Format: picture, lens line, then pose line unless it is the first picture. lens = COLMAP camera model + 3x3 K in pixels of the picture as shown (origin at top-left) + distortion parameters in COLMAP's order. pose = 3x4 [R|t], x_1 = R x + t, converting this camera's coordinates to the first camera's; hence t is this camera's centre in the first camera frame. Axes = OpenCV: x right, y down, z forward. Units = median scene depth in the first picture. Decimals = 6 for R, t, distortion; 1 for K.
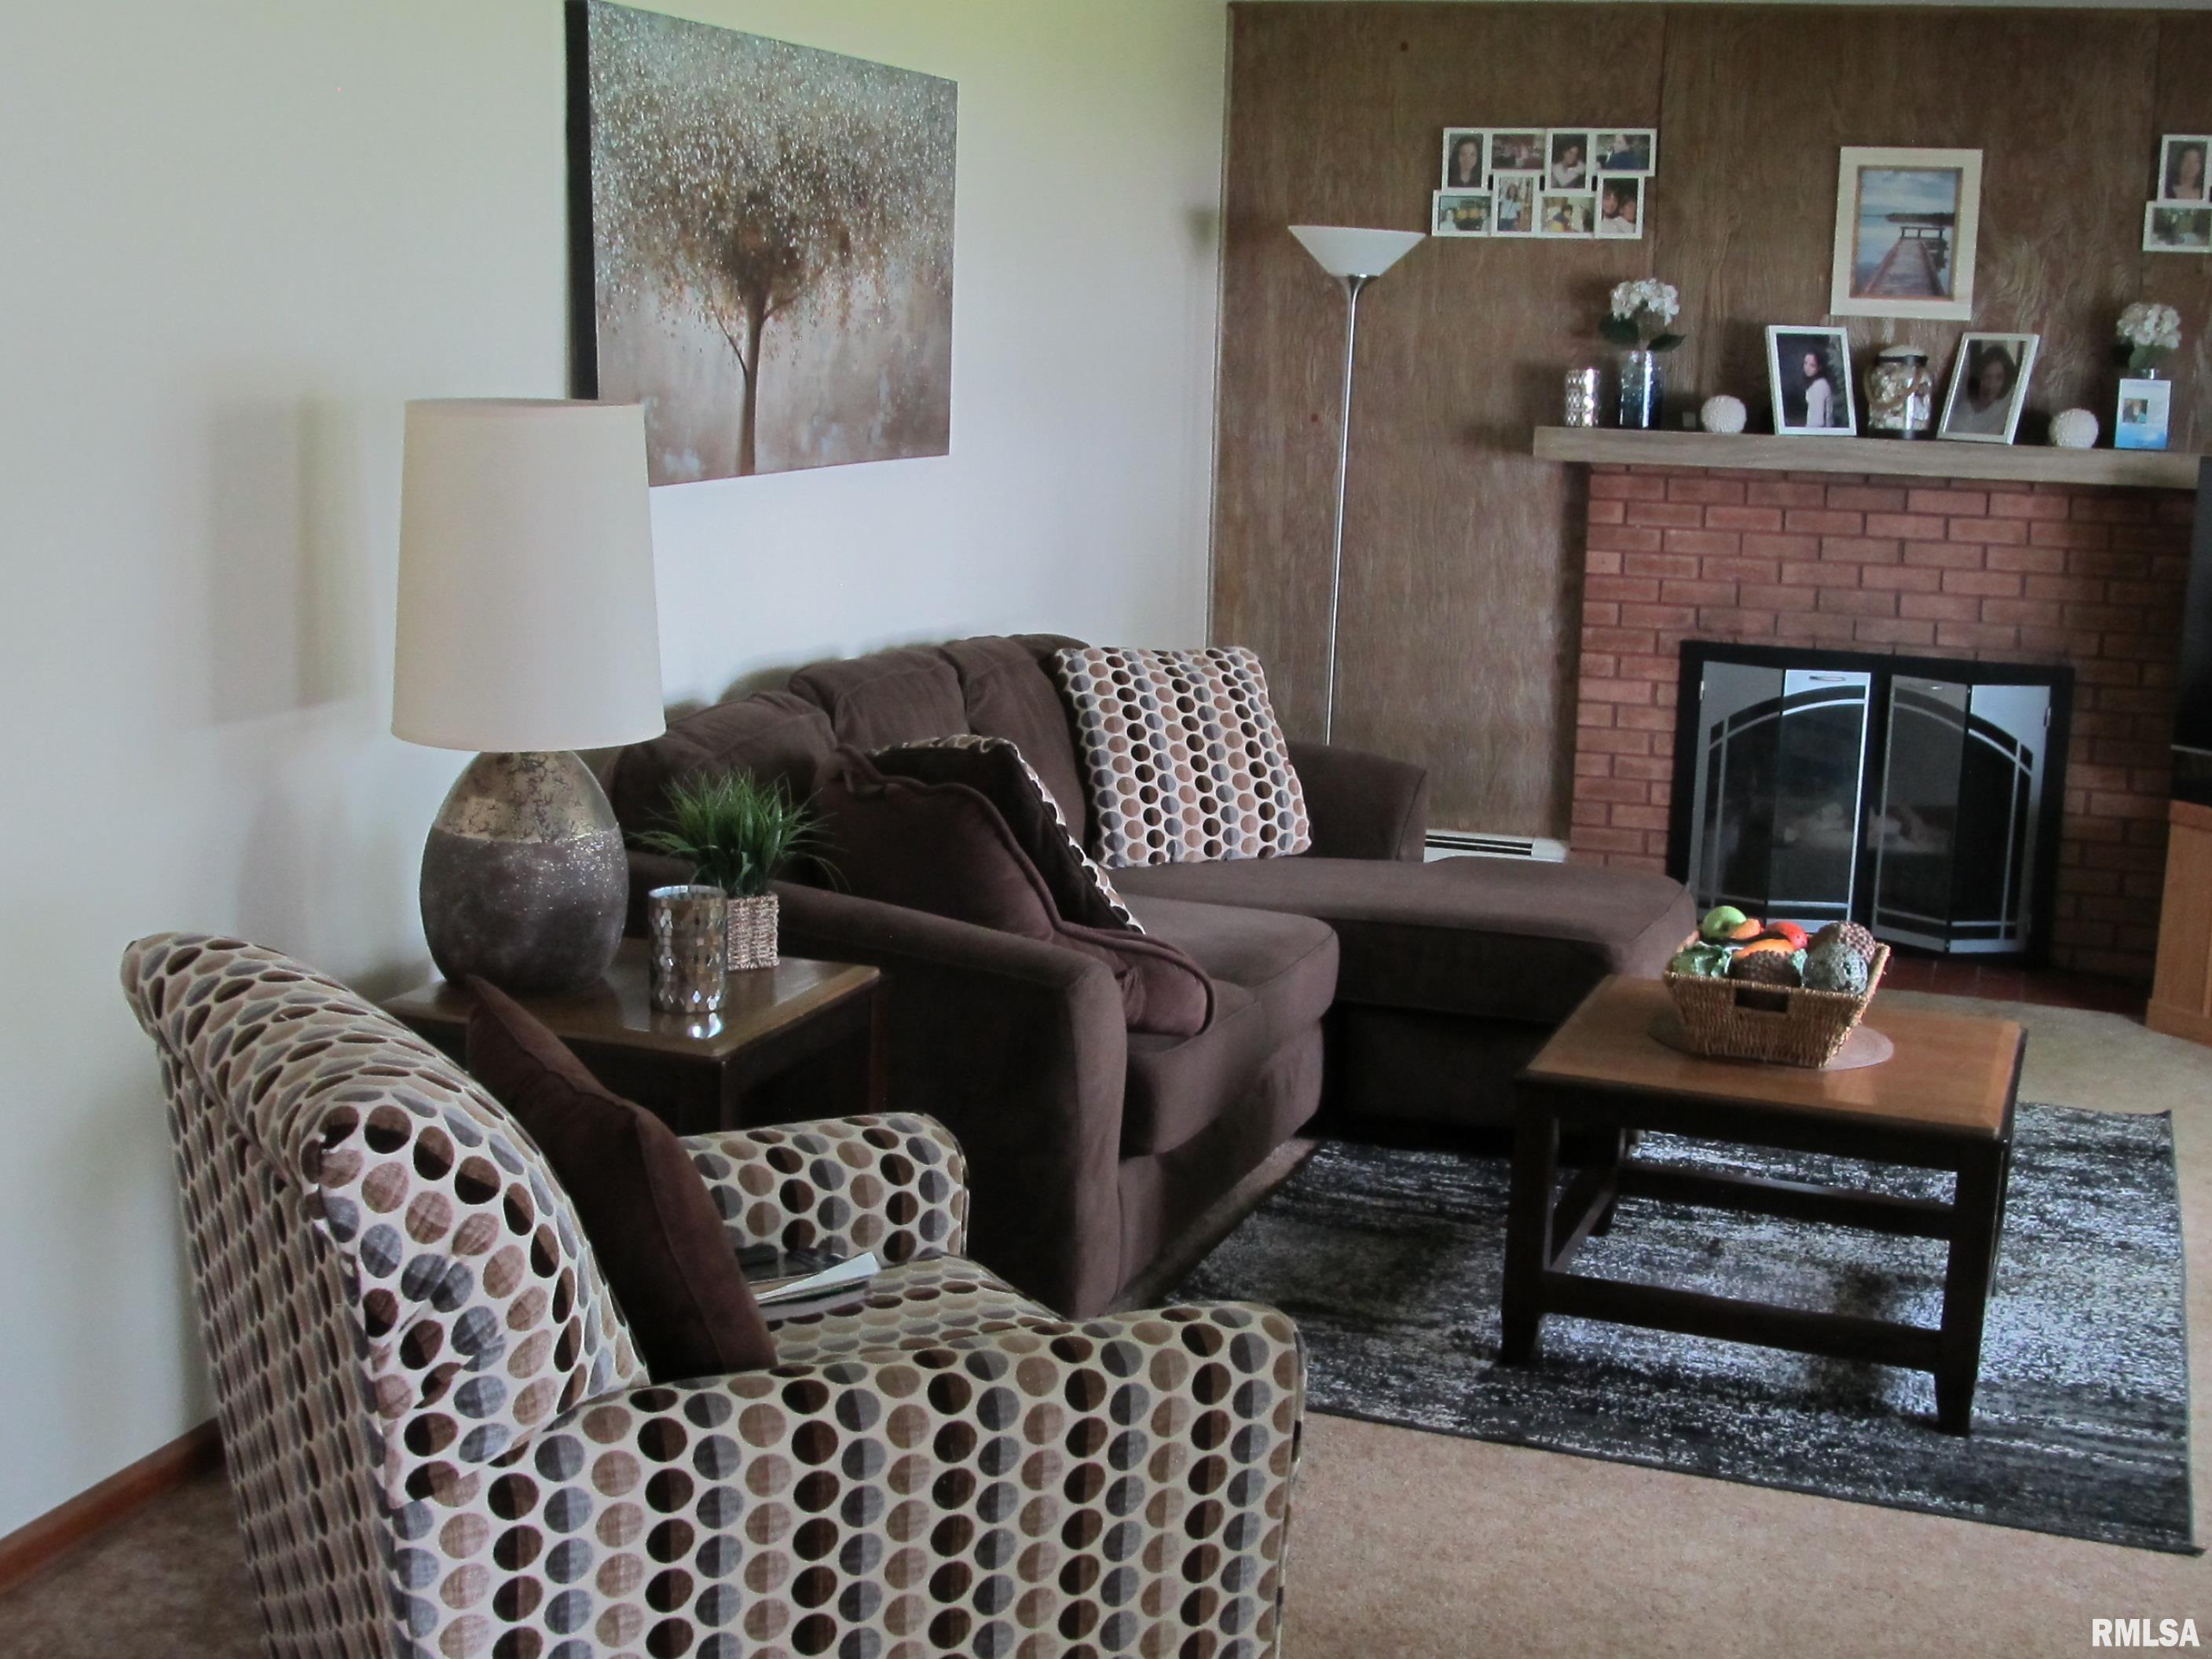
lens RADIAL K [[2794.0, 0, 1106.0], [0, 2794.0, 829.5], [0, 0, 1]] dist [-0.037630, -0.108045]
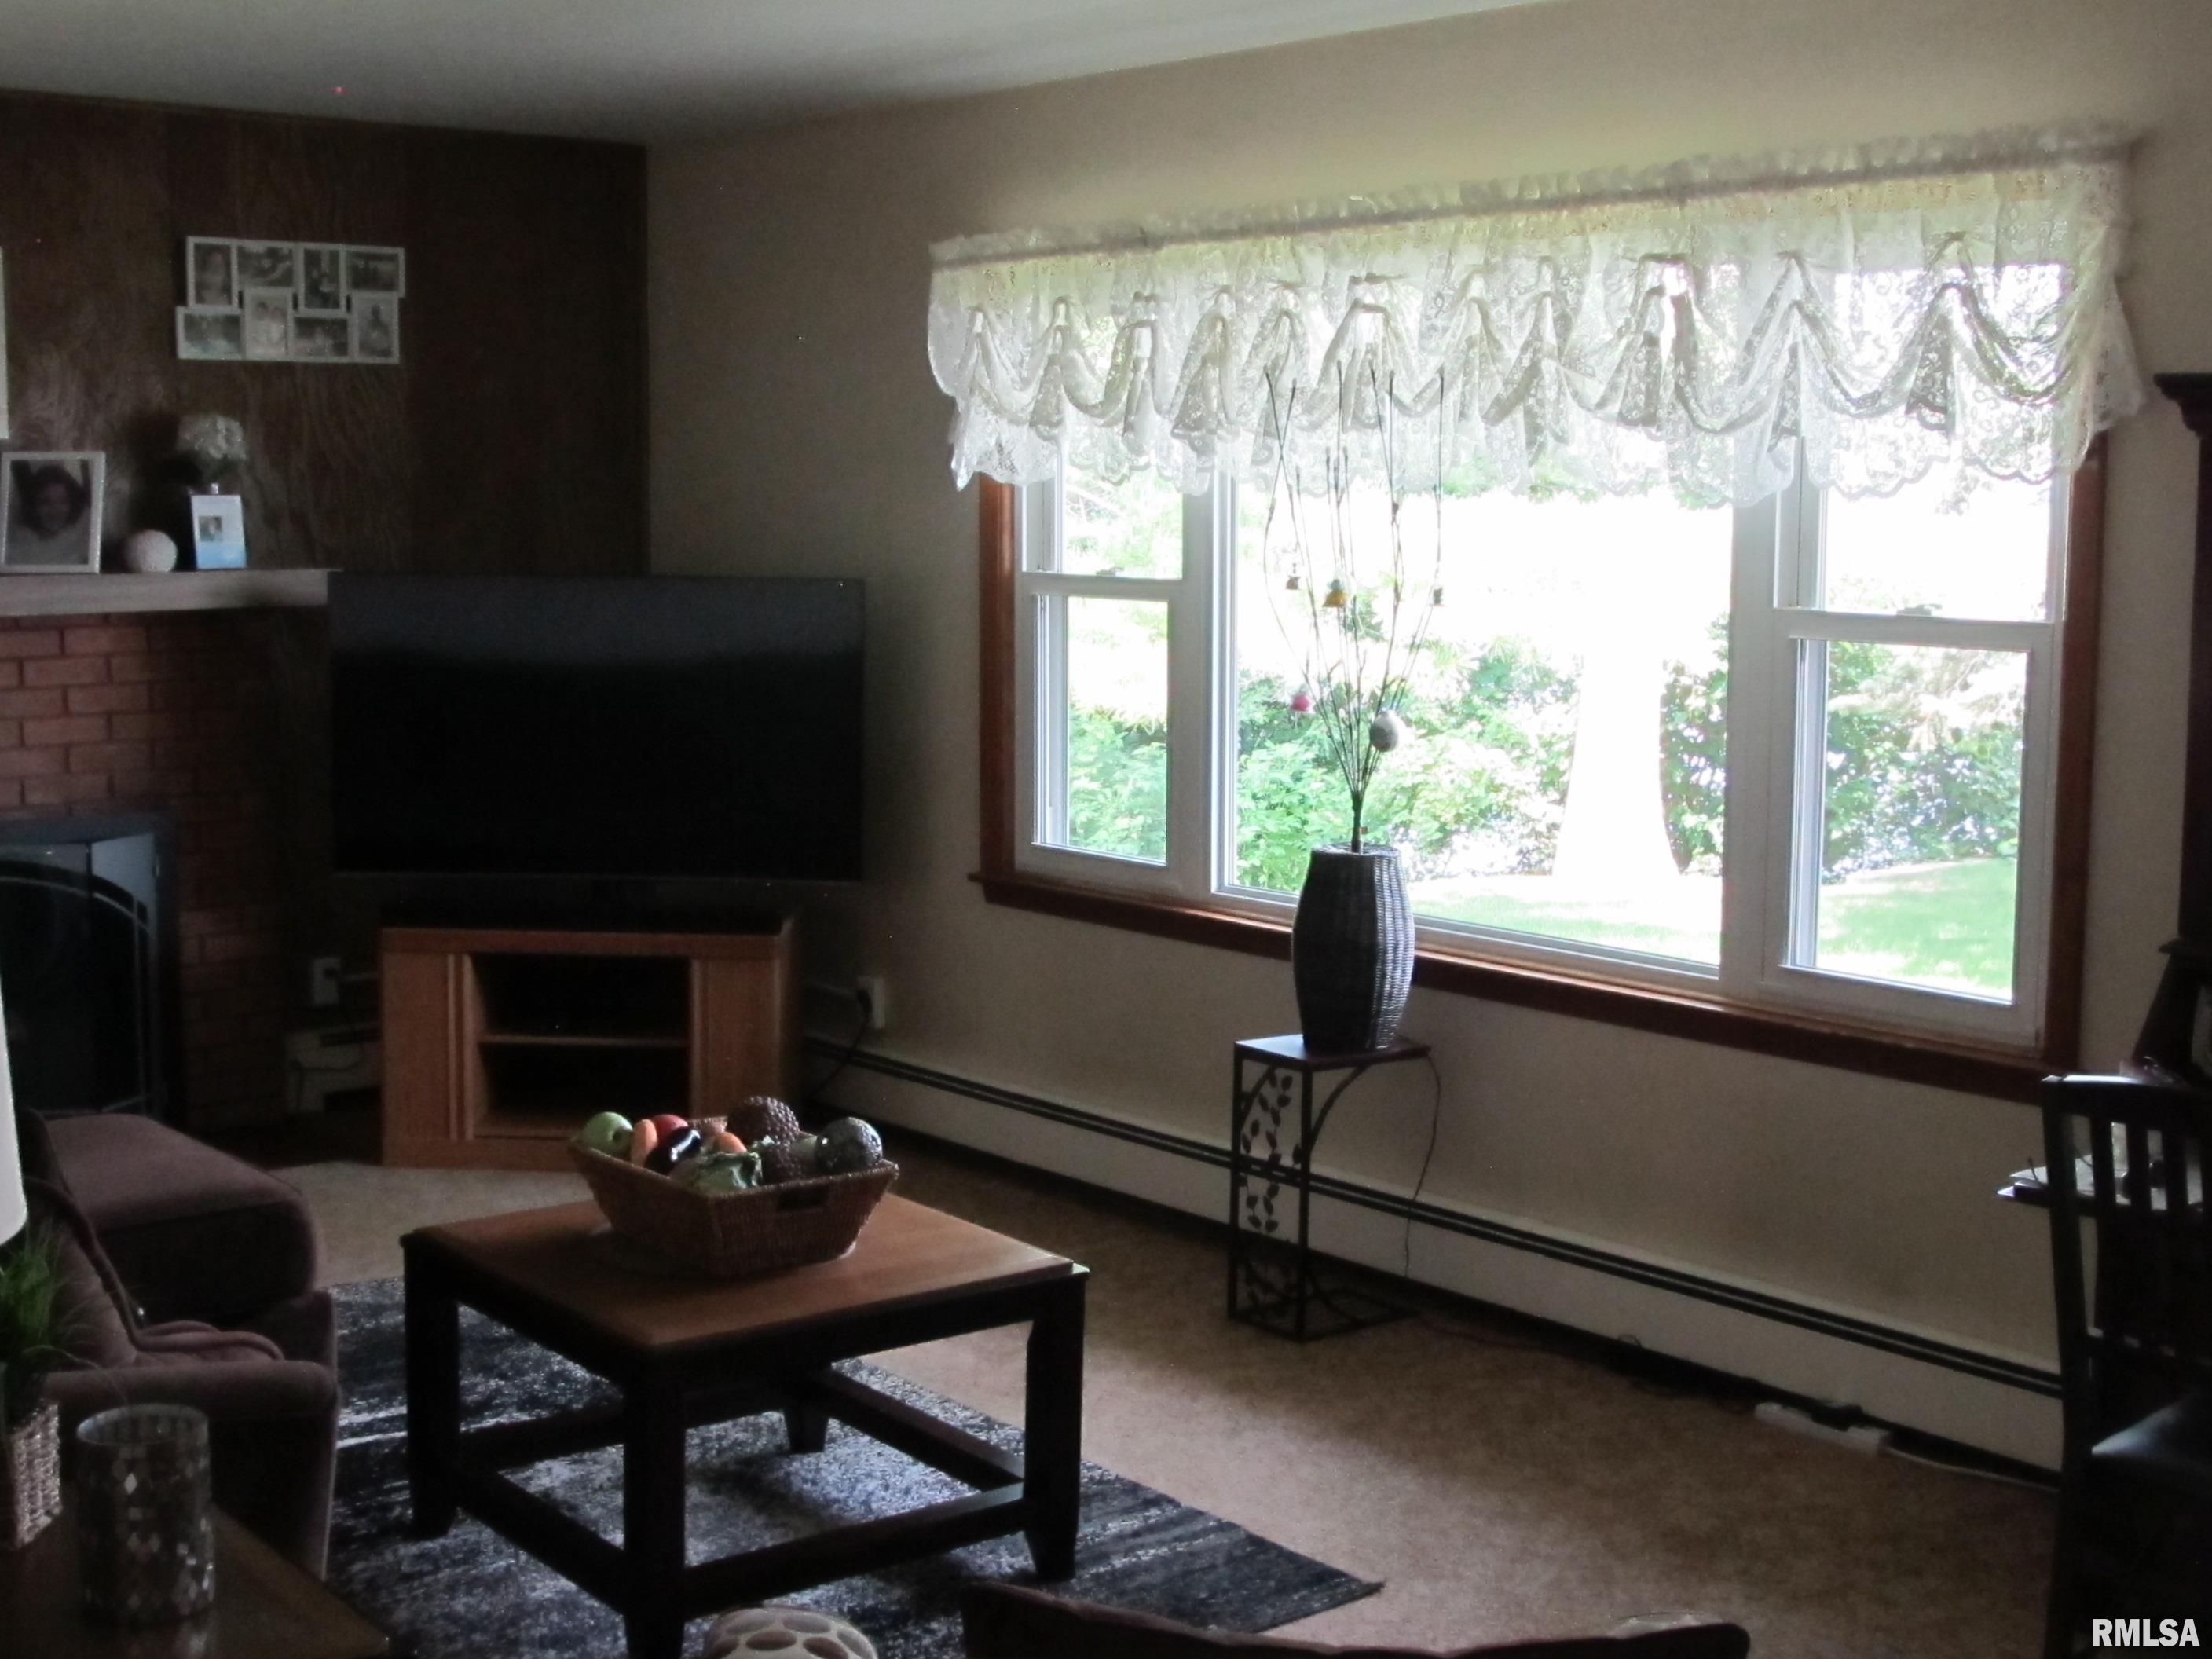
lens RADIAL K [[2794.0, 0, 1106.0], [0, 2794.0, 829.5], [0, 0, 1]] dist [-0.037630, -0.108045]
pose [[0.503006, -0.138568, 0.853103, -0.289658], [0.160559, 0.984864, 0.065301, -0.062872], [-0.849238, 0.104126, 0.517641, 0.261156]]
